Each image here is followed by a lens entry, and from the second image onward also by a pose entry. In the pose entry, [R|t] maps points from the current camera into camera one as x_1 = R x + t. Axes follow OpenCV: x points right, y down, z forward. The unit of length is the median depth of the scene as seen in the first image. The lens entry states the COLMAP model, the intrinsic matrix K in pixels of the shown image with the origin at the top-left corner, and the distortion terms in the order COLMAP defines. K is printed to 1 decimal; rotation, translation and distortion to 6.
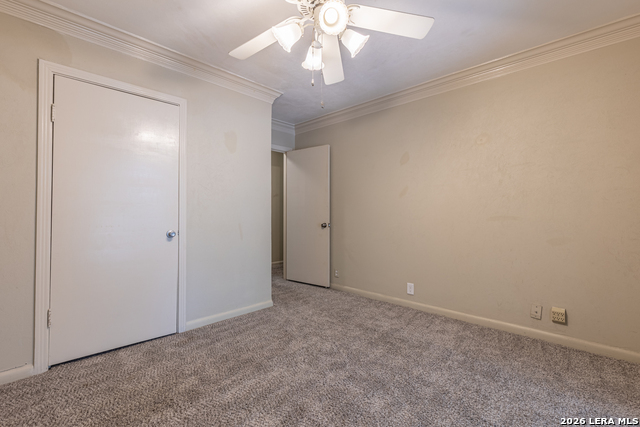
lens RADIAL K [[291.2, 0, 319.2], [0, 291.2, 213.9], [0, 0, 1]] dist [0.002053, 0.000531]
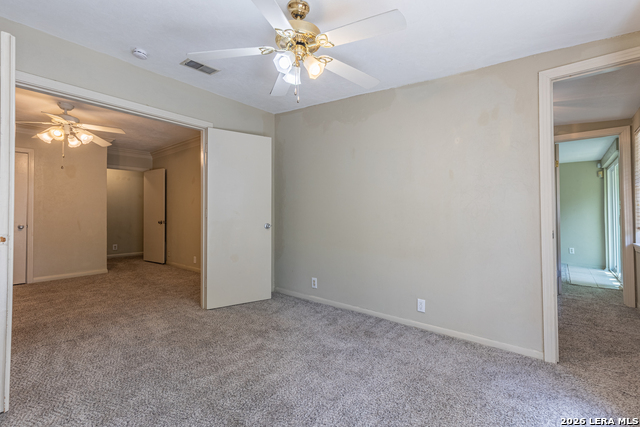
lens RADIAL K [[291.2, 0, 320.5], [0, 291.2, 211.5], [0, 0, 1]] dist [0.002053, 0.000531]
pose [[0.994409, -0.010130, 0.105114, 0.802564], [0.011472, 0.999860, -0.012169, 0.014326], [-0.104976, 0.013306, 0.994386, -0.683862]]
